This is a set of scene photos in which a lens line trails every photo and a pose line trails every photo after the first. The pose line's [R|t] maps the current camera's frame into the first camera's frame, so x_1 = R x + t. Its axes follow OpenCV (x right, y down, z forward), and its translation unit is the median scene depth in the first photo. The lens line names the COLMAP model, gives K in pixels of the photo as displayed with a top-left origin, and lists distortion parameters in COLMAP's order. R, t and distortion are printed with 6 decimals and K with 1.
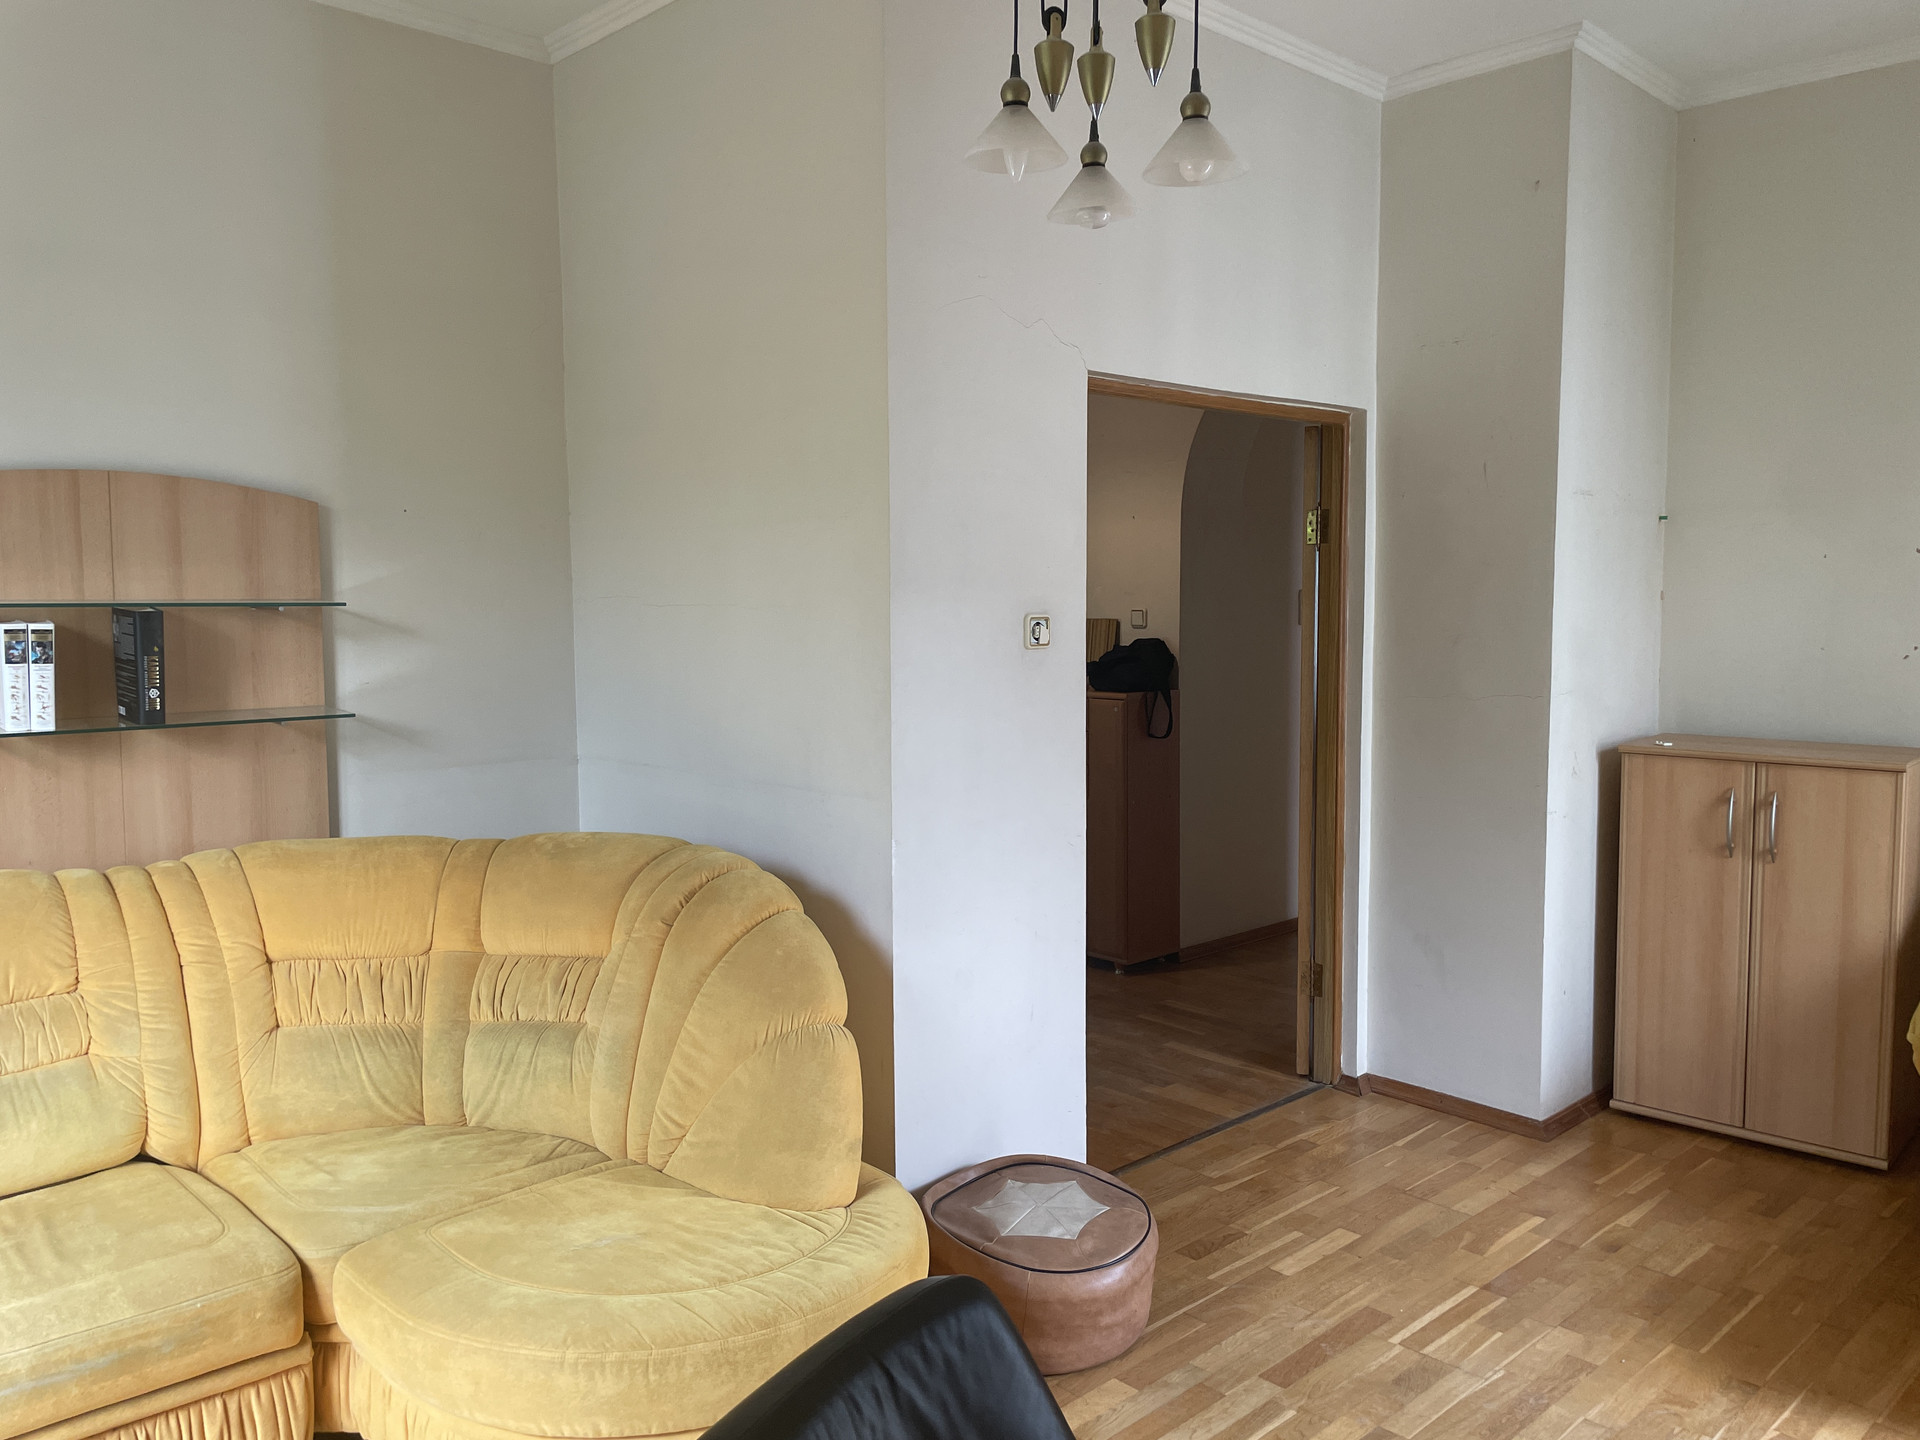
lens RADIAL K [[1455.9, 0, 952.5], [0, 1455.9, 722.6], [0, 0, 1]] dist [0.076503, -0.100342]
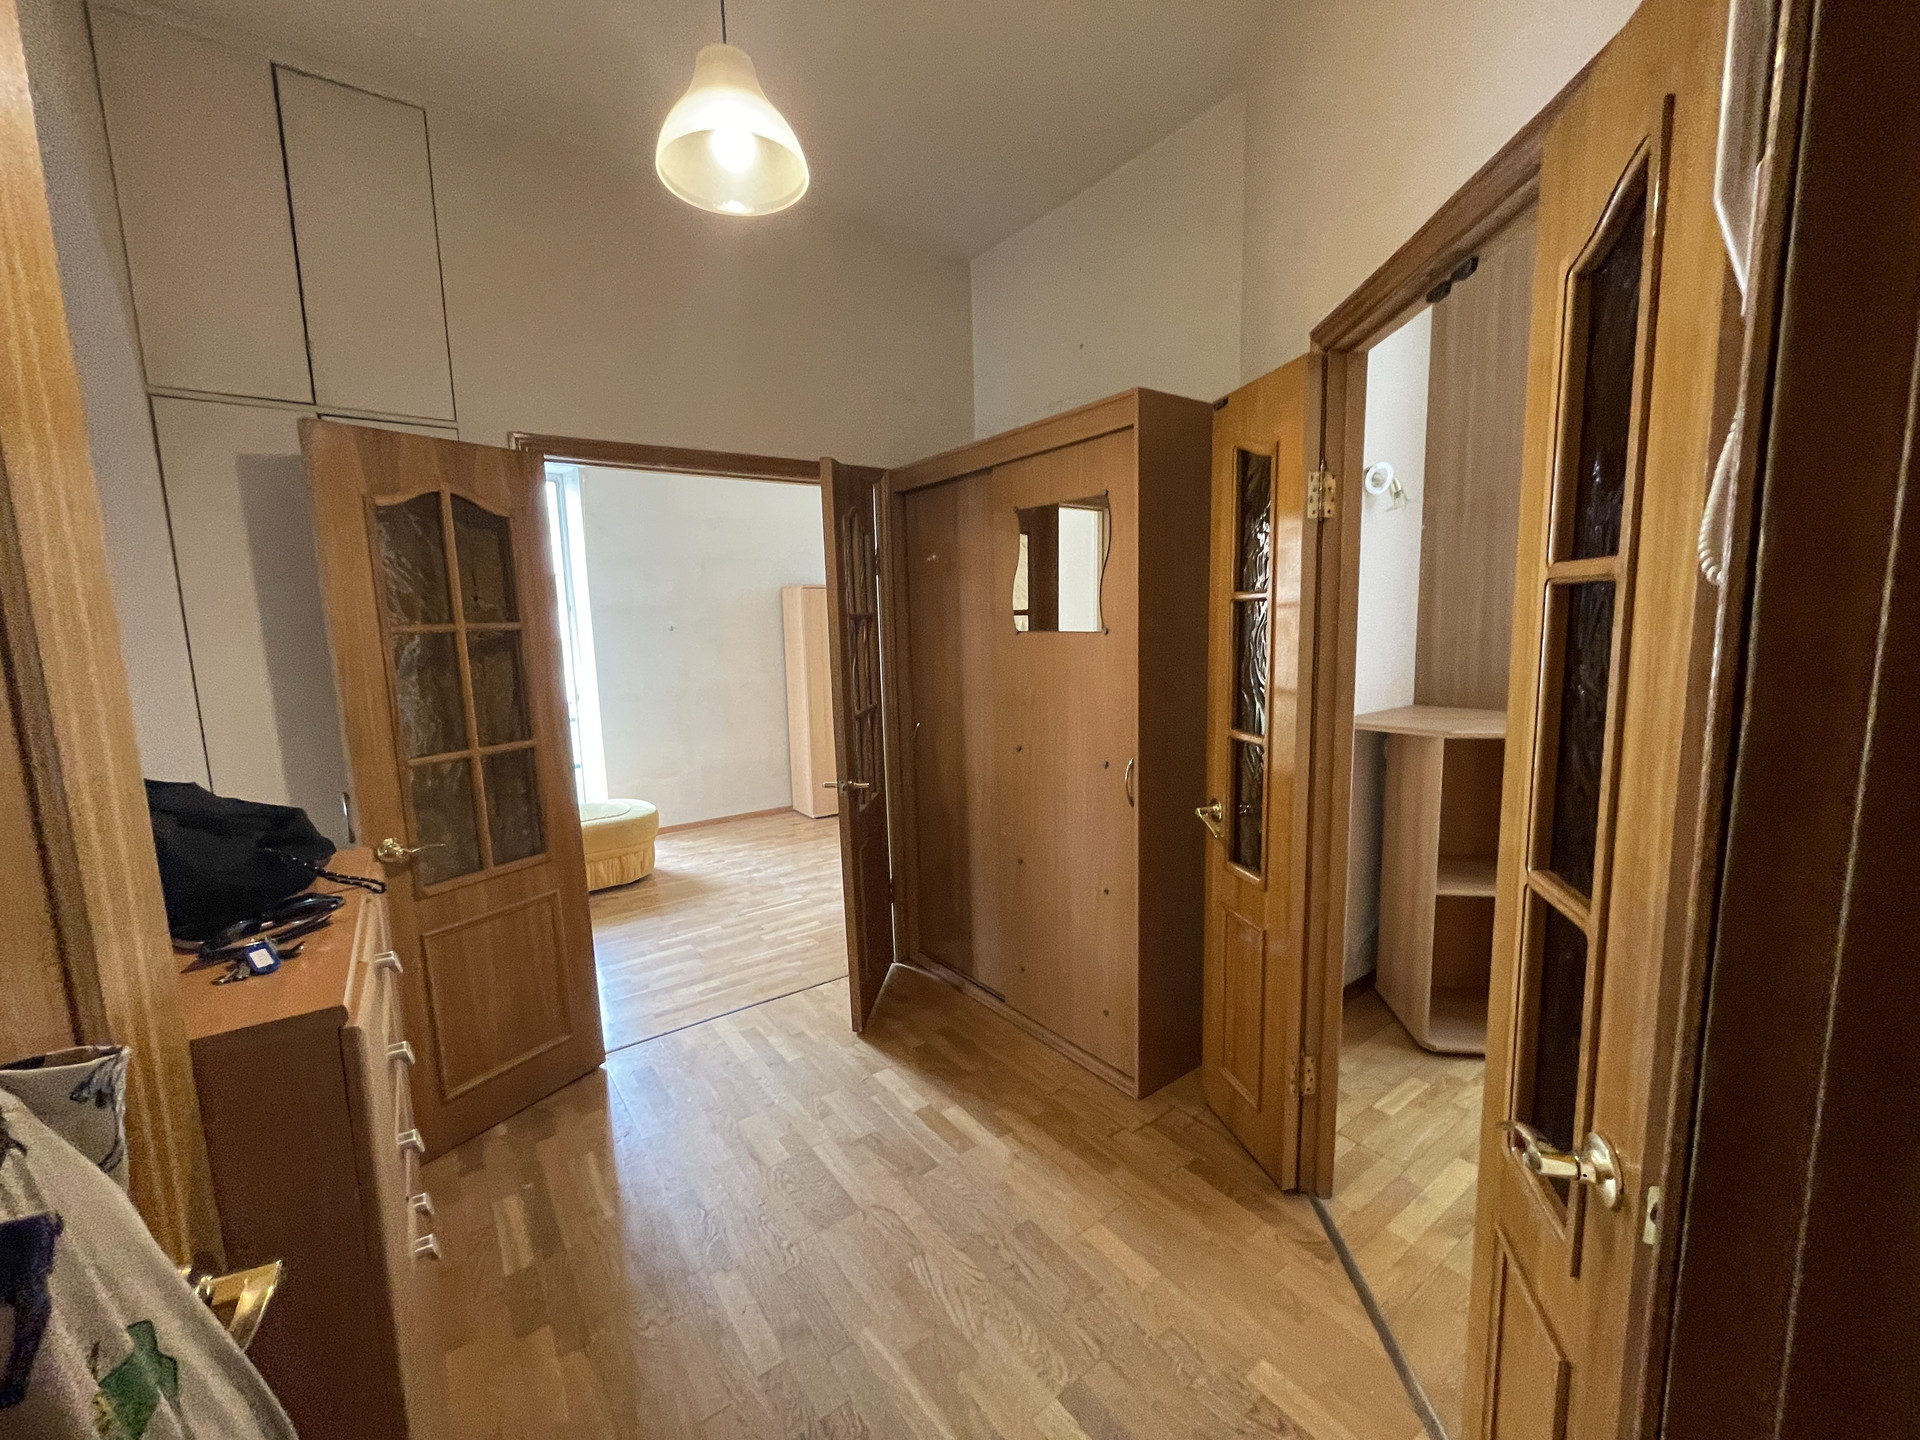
lens RADIAL K [[774.4, 0, 956.1], [0, 774.4, 718.9], [0, 0, 1]] dist [-0.002881, -0.000008]
pose [[-0.992131, 0.018988, 0.123760, -0.125871], [0.044729, 0.976959, 0.208685, -0.154208], [-0.116946, 0.212578, -0.970121, 1.949392]]
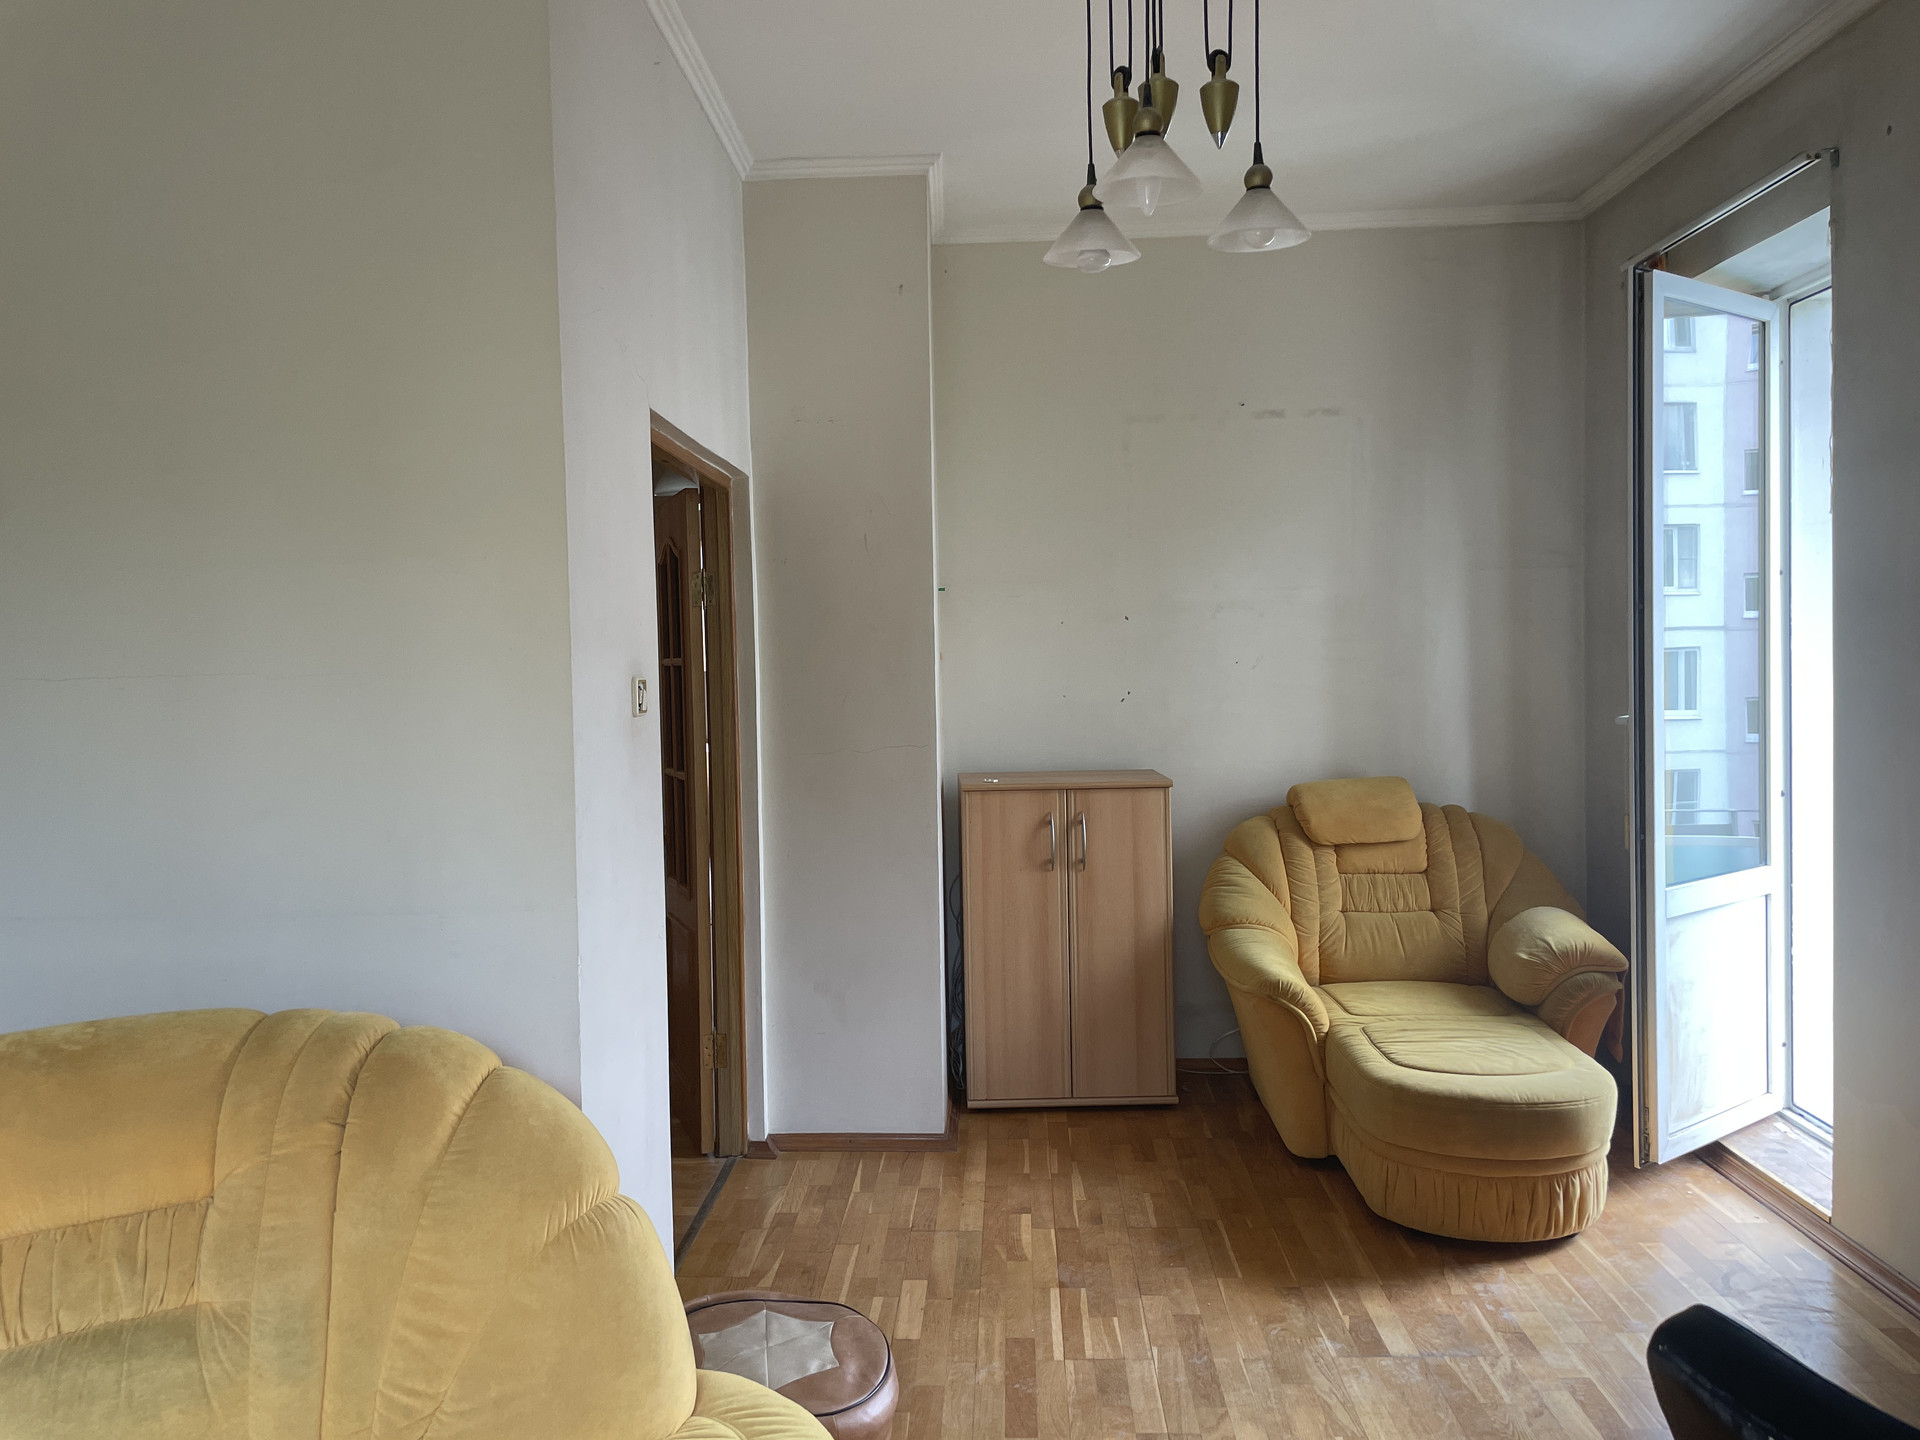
lens RADIAL K [[1455.9, 0, 955.0], [0, 1455.9, 709.0], [0, 0, 1]] dist [0.076503, -0.100342]
pose [[0.716166, -0.038488, 0.696868, -0.401152], [0.079804, 0.996445, -0.026980, -0.015441], [-0.693352, 0.074935, 0.716692, 0.230810]]
